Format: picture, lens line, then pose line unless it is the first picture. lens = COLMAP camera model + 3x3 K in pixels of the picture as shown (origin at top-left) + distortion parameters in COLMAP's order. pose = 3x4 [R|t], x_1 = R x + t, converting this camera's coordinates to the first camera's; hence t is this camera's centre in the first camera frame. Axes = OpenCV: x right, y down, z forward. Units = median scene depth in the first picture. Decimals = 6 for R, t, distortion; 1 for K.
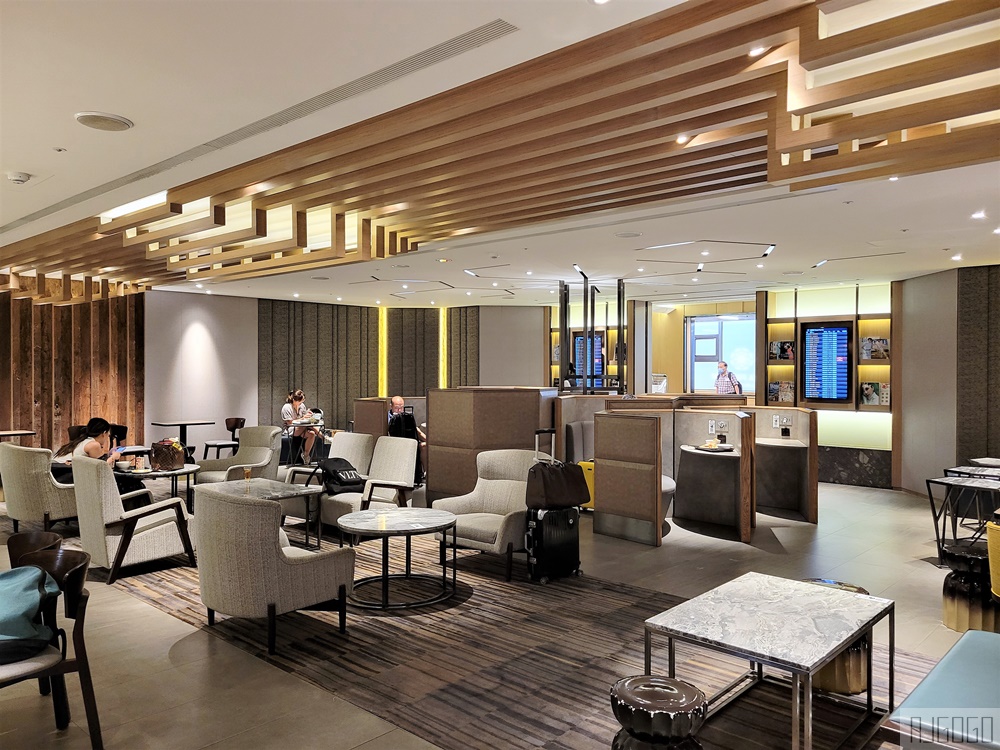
lens RADIAL K [[765.4, 0, 483.5], [0, 765.4, 368.4], [0, 0, 1]] dist [0.043318, -0.032624]
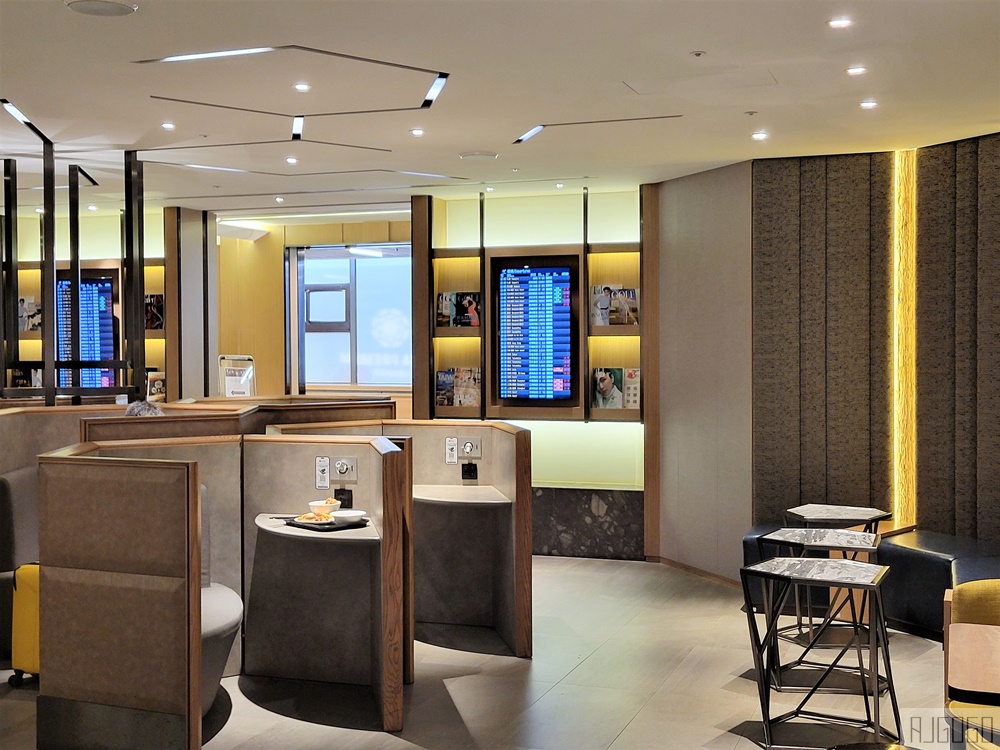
lens RADIAL K [[761.3, 0, 498.9], [0, 761.3, 364.4], [0, 0, 1]] dist [0.046680, 0.002862]
pose [[0.900424, -0.019369, 0.434581, 0.193839], [0.007610, 0.999557, 0.028781, -0.000712], [-0.434946, -0.022608, 0.900173, 0.542310]]
